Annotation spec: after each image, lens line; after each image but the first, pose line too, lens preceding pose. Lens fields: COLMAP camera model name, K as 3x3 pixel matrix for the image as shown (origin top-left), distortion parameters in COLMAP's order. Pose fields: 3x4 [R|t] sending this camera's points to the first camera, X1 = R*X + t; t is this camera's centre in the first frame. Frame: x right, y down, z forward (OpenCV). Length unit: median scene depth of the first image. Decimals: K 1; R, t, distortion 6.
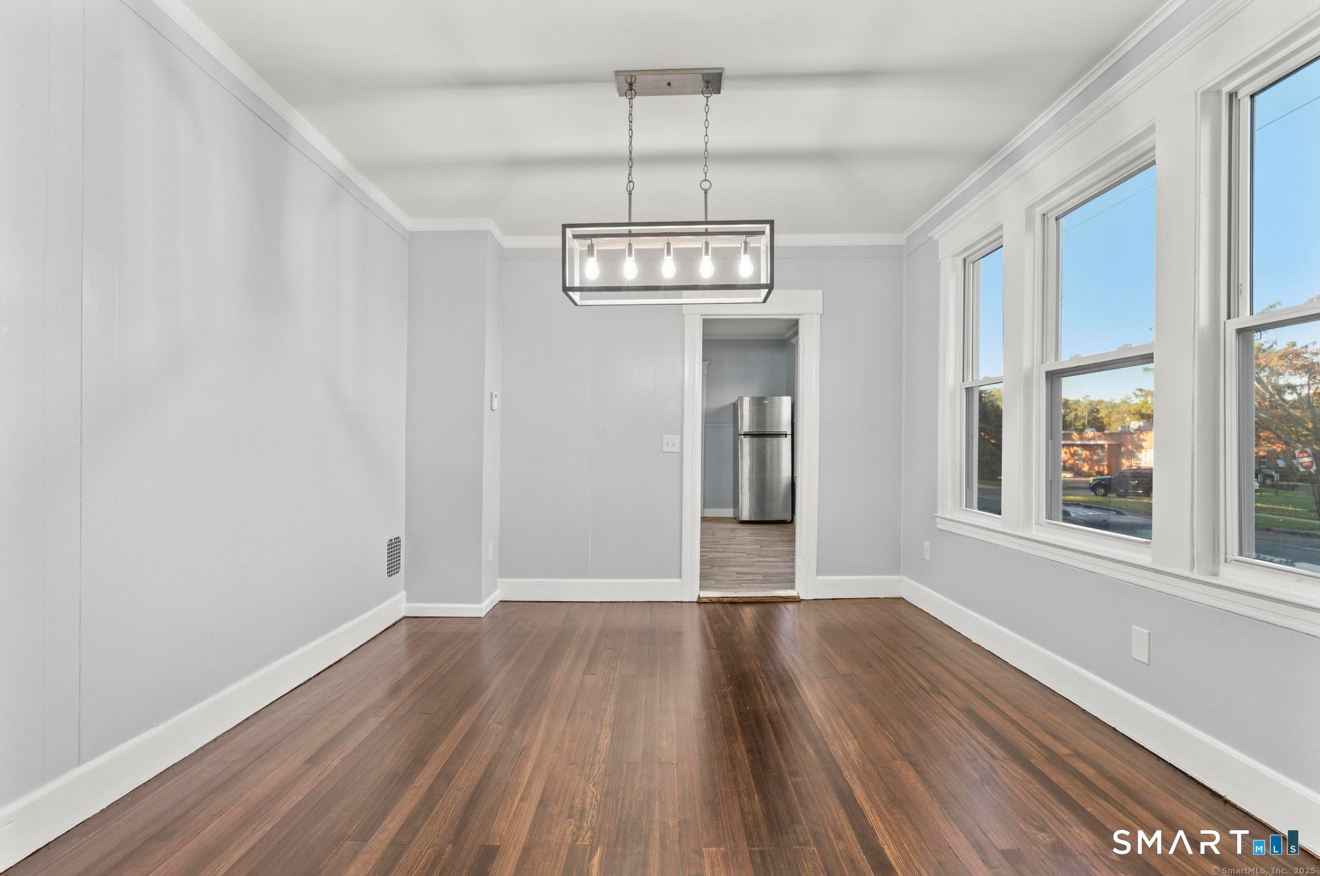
lens RADIAL K [[586.9, 0, 665.3], [0, 586.9, 443.2], [0, 0, 1]] dist [-0.003331, 0.000212]
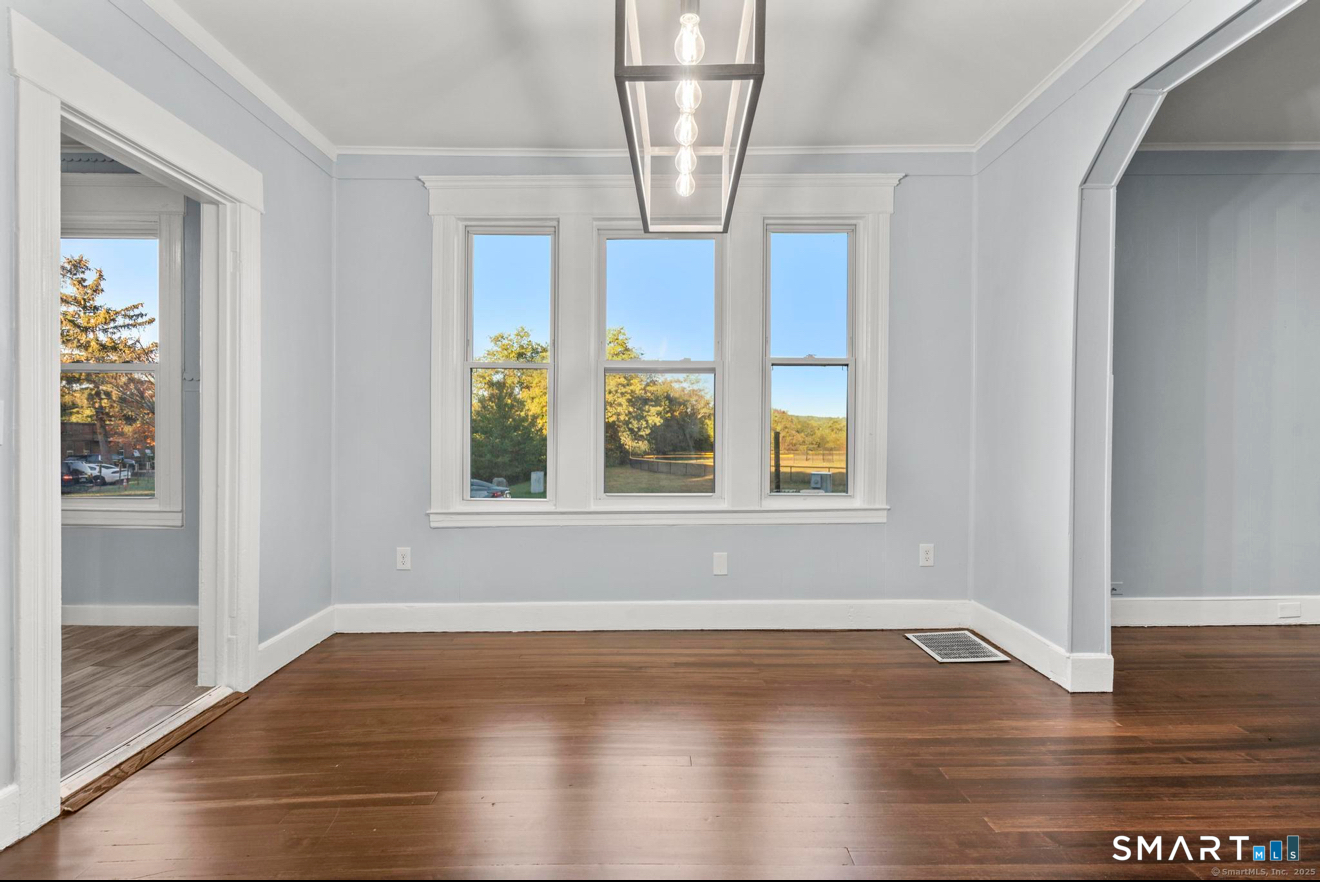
lens RADIAL K [[586.9, 0, 653.1], [0, 586.9, 443.4], [0, 0, 1]] dist [-0.003331, 0.000212]
pose [[0.005885, -0.012767, 0.999901, -0.358627], [-0.001555, 0.999917, 0.012776, 0.010444], [-0.999981, -0.001630, 0.005865, 0.617709]]
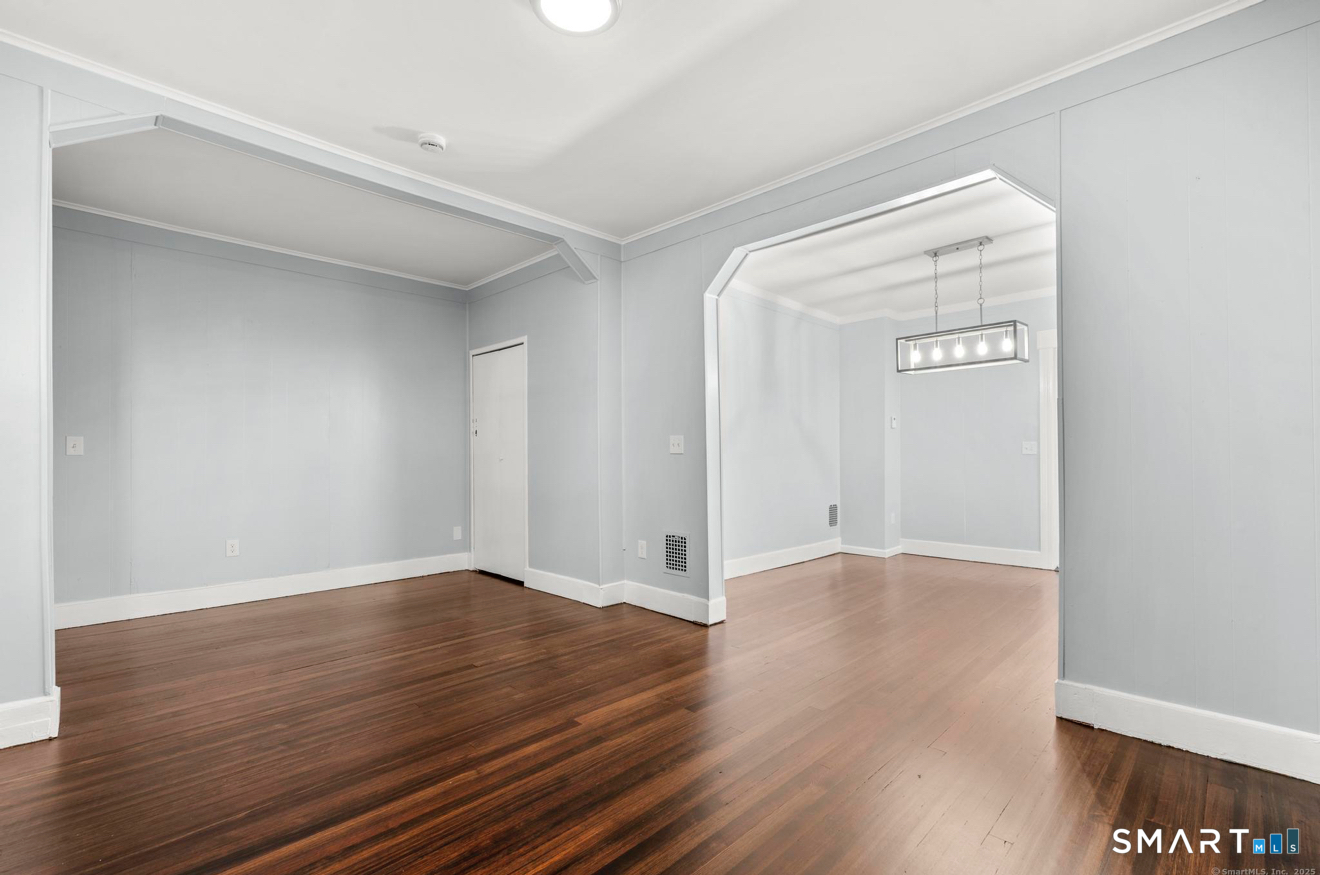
lens RADIAL K [[586.9, 0, 666.8], [0, 586.9, 444.5], [0, 0, 1]] dist [-0.003331, 0.000212]
pose [[0.715964, -0.016422, -0.697944, 0.403743], [0.015523, 0.999851, -0.007601, -0.011790], [0.697964, -0.005392, 0.716112, -0.592104]]
